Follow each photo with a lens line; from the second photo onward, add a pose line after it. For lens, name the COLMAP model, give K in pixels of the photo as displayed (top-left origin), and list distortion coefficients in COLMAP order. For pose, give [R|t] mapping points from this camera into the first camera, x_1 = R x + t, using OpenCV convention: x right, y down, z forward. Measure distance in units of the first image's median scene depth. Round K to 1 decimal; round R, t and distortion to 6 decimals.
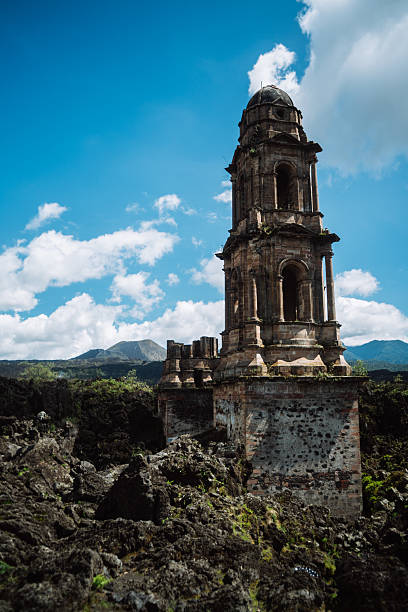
lens RADIAL K [[500.3, 0, 205.5], [0, 500.3, 318.1], [0, 0, 1]] dist [-0.014126, 0.005453]
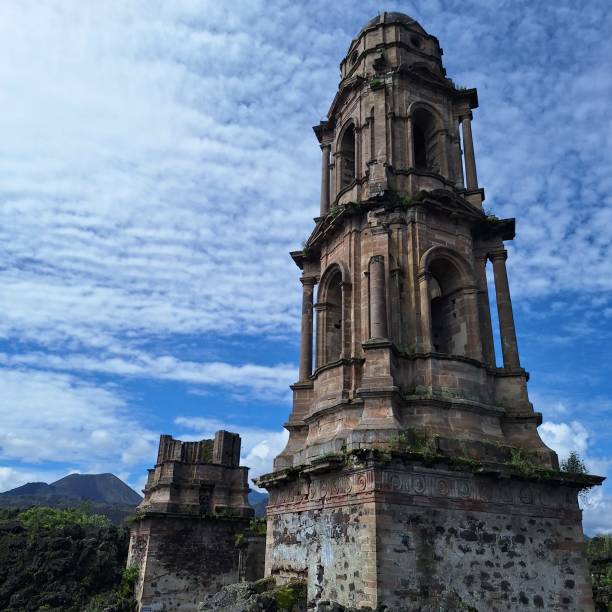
lens RADIAL K [[572.7, 0, 286.5], [0, 572.7, 305.1], [0, 0, 1]] dist [0.112581, -0.135630]
pose [[0.983354, 0.110721, 0.144068, -0.089865], [-0.071111, 0.964160, -0.255615, 0.124119], [-0.167206, 0.241115, 0.955984, 0.446861]]
